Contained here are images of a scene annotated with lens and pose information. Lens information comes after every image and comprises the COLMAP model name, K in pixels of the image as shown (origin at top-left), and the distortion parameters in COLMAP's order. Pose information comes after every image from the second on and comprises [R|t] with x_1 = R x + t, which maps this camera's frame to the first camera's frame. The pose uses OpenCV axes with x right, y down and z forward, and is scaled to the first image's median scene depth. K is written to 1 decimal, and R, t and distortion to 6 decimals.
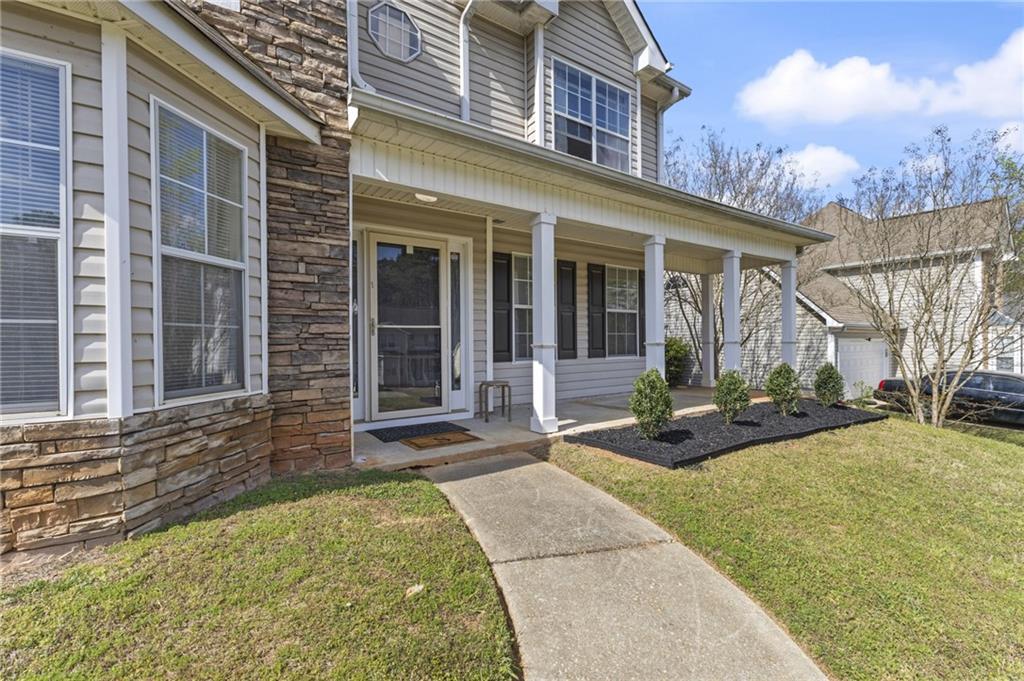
lens RADIAL K [[447.2, 0, 512.0], [0, 447.2, 340.5], [0, 0, 1]] dist [-0.000600, -0.000178]
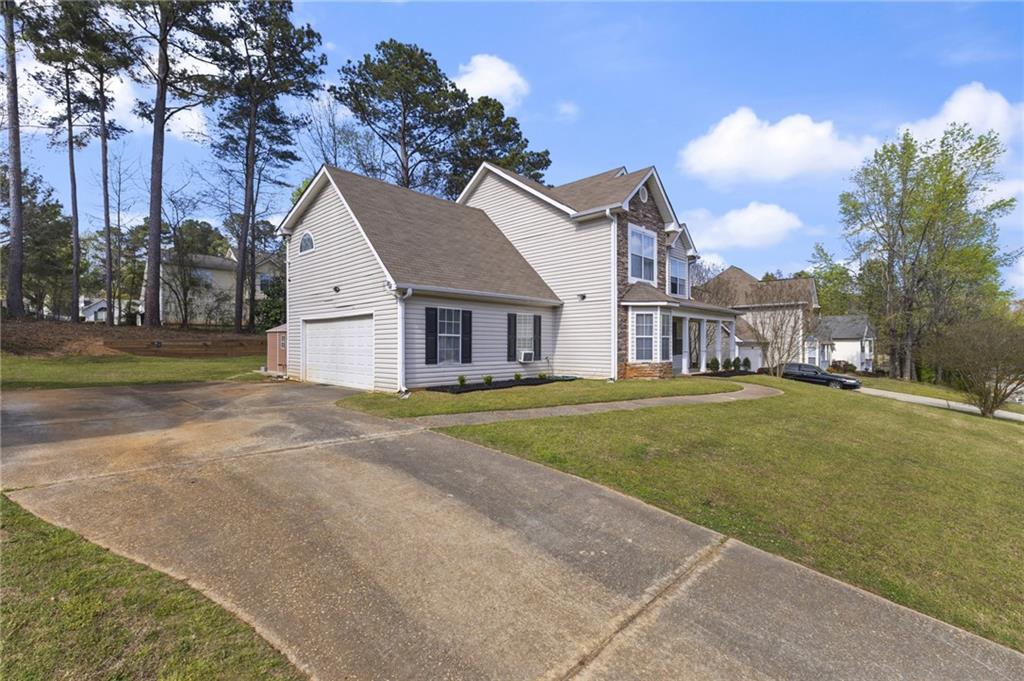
lens RADIAL K [[447.2, 0, 512.0], [0, 447.2, 340.5], [0, 0, 1]] dist [-0.000600, -0.000178]
pose [[0.980500, 0.014535, 0.195982, -1.647369], [-0.014085, 0.999894, -0.003687, -0.032901], [-0.196015, 0.000855, 0.980601, -1.898946]]
